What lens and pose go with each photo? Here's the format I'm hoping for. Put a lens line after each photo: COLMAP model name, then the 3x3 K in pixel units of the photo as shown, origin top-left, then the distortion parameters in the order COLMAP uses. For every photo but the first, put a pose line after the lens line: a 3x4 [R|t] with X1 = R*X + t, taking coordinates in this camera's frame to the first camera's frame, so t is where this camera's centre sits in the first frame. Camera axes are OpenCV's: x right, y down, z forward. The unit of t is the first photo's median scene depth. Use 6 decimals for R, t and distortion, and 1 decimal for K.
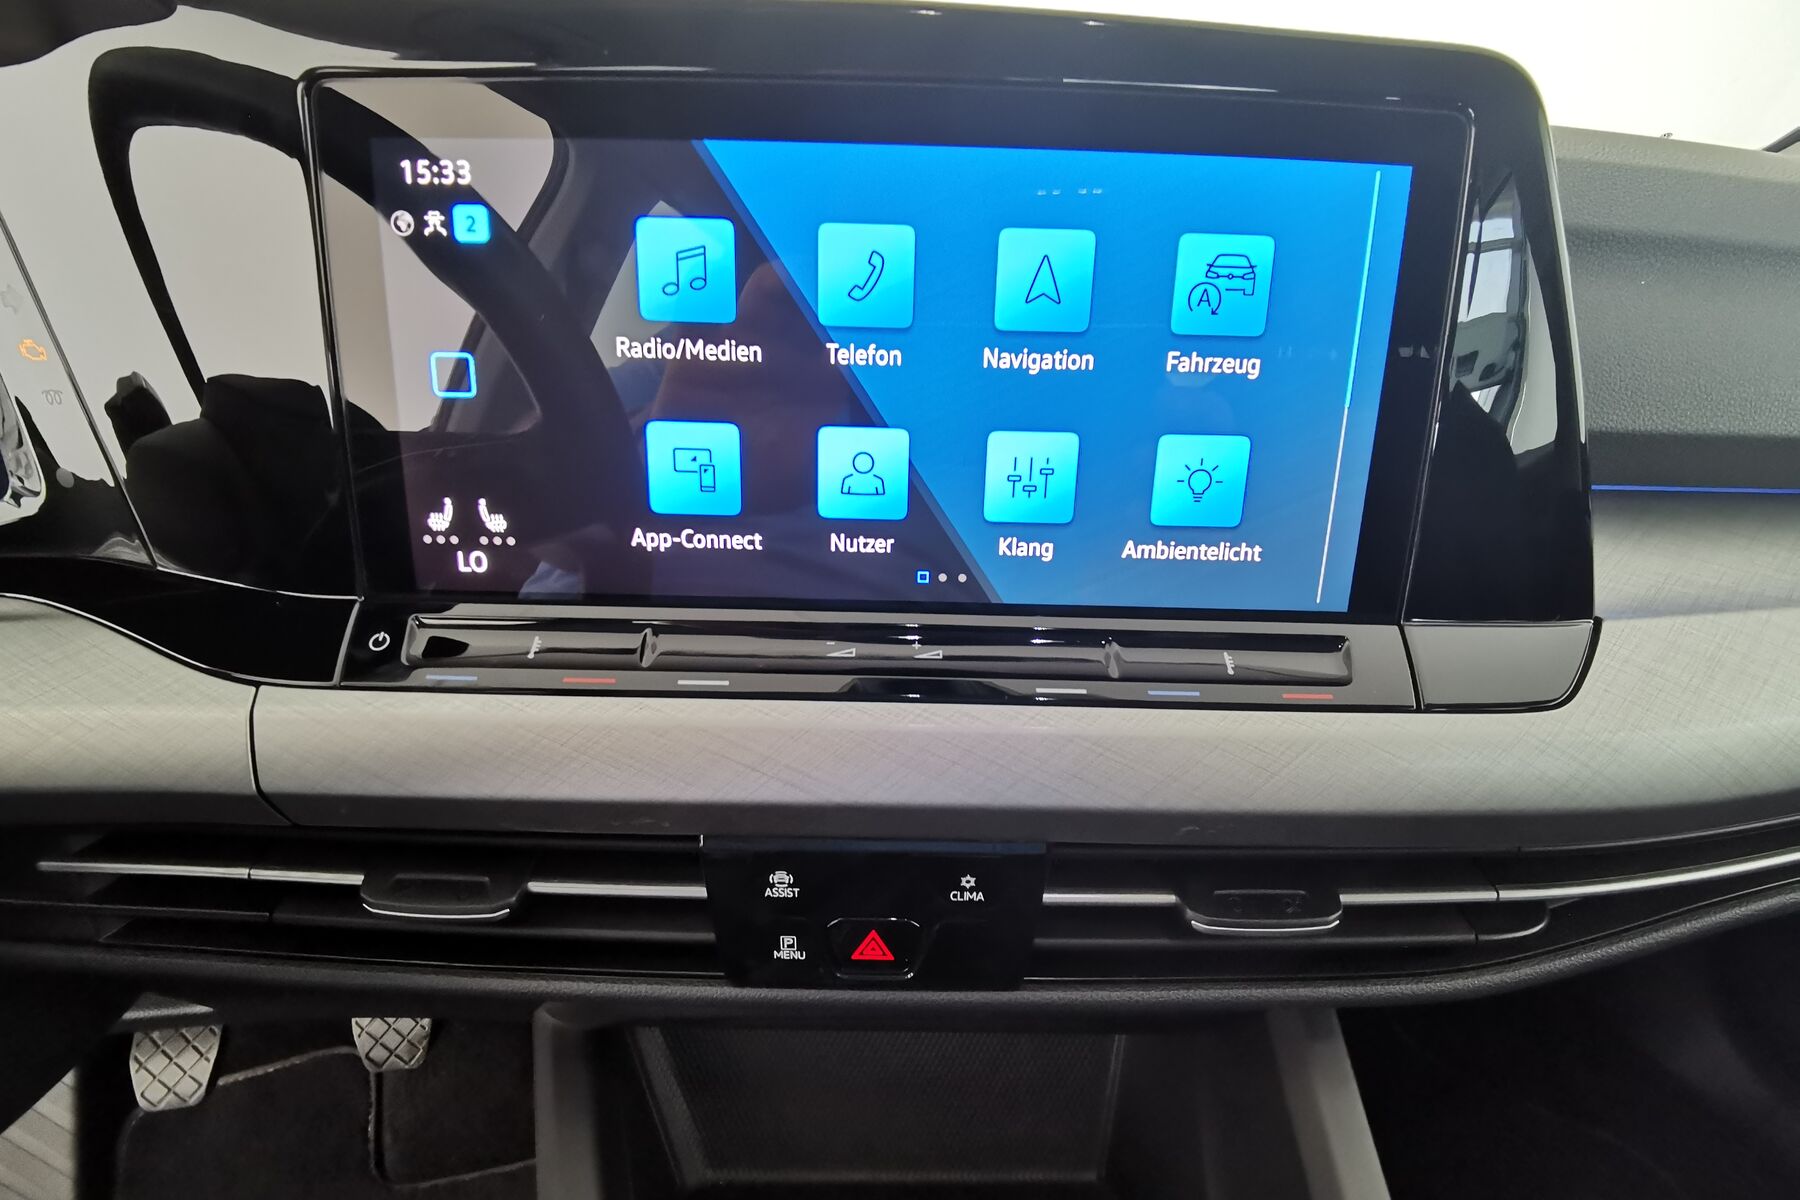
lens RADIAL K [[915.5, 0, 895.7], [0, 915.5, 604.5], [0, 0, 1]] dist [-0.017685, -0.003760]
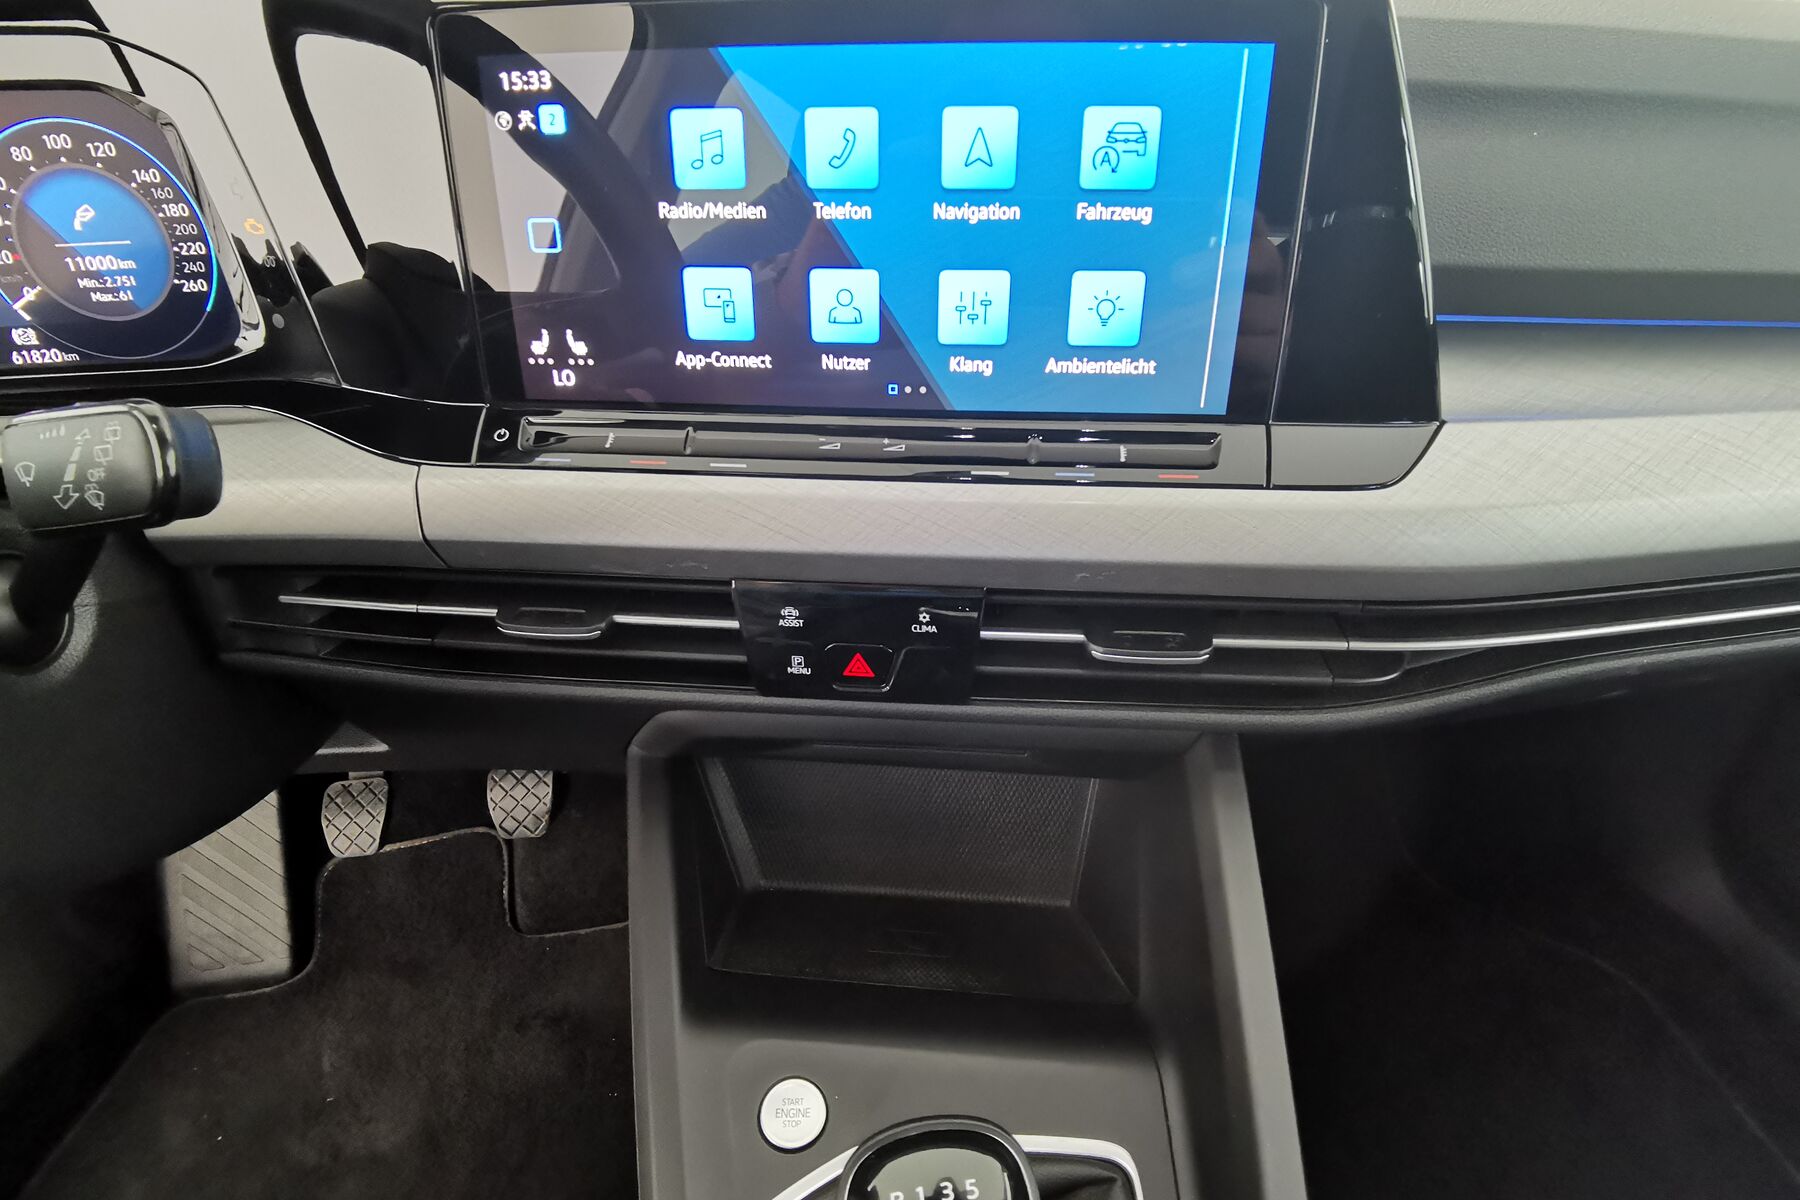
lens RADIAL K [[915.5, 0, 893.7], [0, 915.5, 609.9], [0, 0, 1]] dist [-0.017685, -0.003760]
pose [[0.994901, 0.018264, -0.099187, 0.169167], [-0.005275, 0.991544, 0.129666, 0.117058], [0.100716, -0.128482, 0.986584, -0.342162]]
